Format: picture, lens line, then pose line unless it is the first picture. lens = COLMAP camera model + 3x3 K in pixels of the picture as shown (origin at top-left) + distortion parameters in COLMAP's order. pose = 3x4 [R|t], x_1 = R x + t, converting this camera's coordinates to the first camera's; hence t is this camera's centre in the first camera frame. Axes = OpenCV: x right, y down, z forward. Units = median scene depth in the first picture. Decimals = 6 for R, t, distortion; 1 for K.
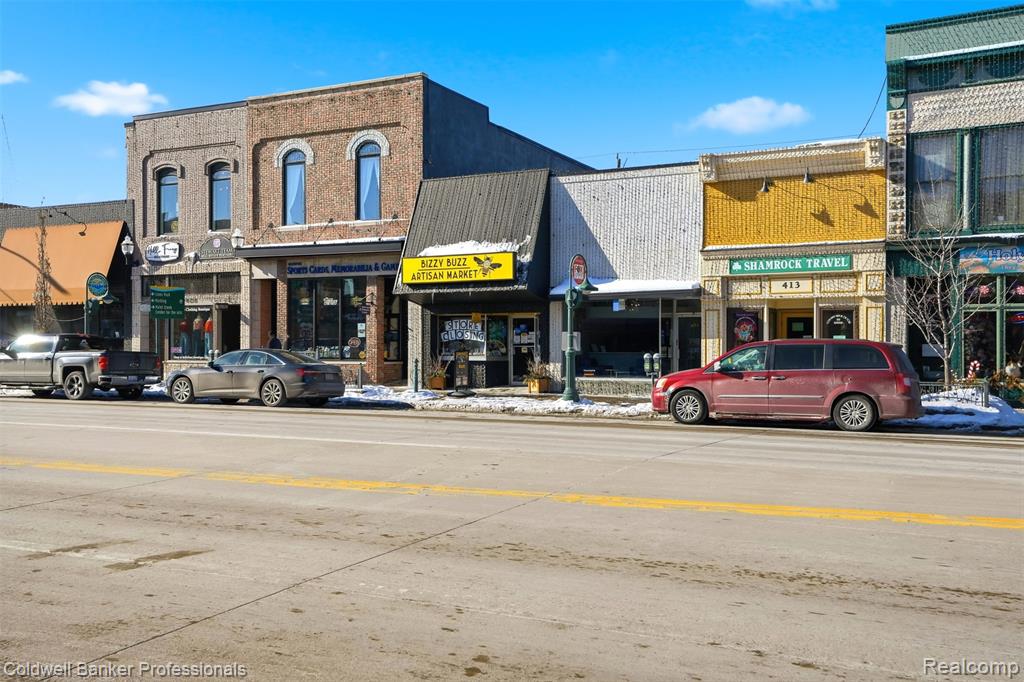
lens RADIAL K [[979.1, 0, 511.5], [0, 979.1, 342.3], [0, 0, 1]] dist [0.006000, 0.000000]
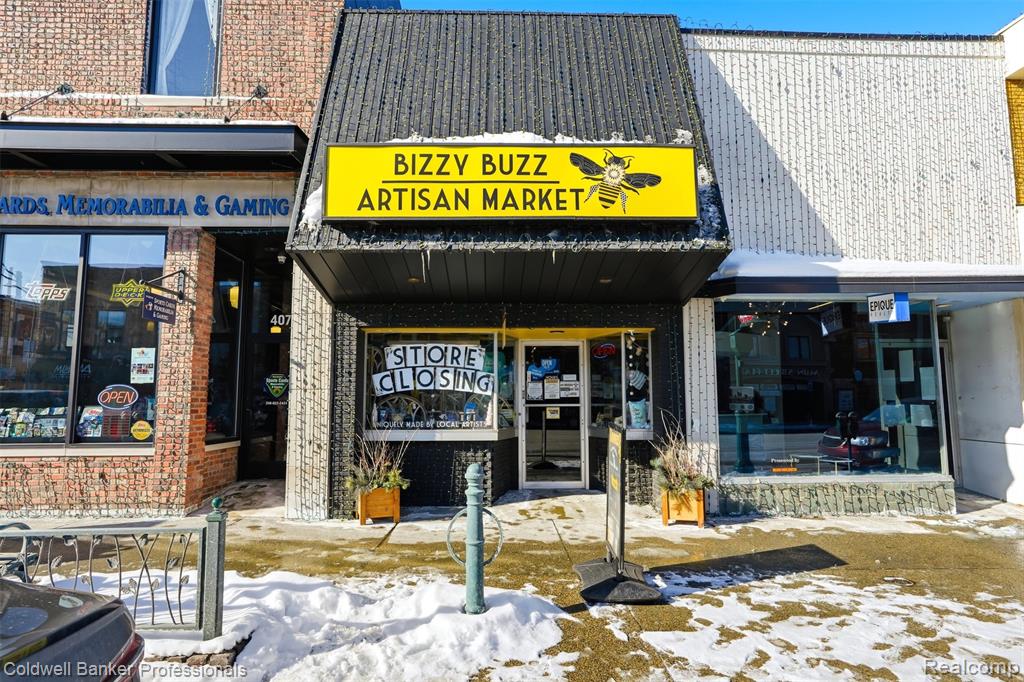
lens RADIAL K [[570.0, 0, 514.3], [0, 570.0, 340.9], [0, 0, 1]] dist [-0.013456, 0.002153]
pose [[0.874250, 0.045954, 0.483296, -0.139212], [0.002206, 0.995124, -0.098612, 0.000483], [-0.485470, 0.087278, 0.869886, 0.764832]]
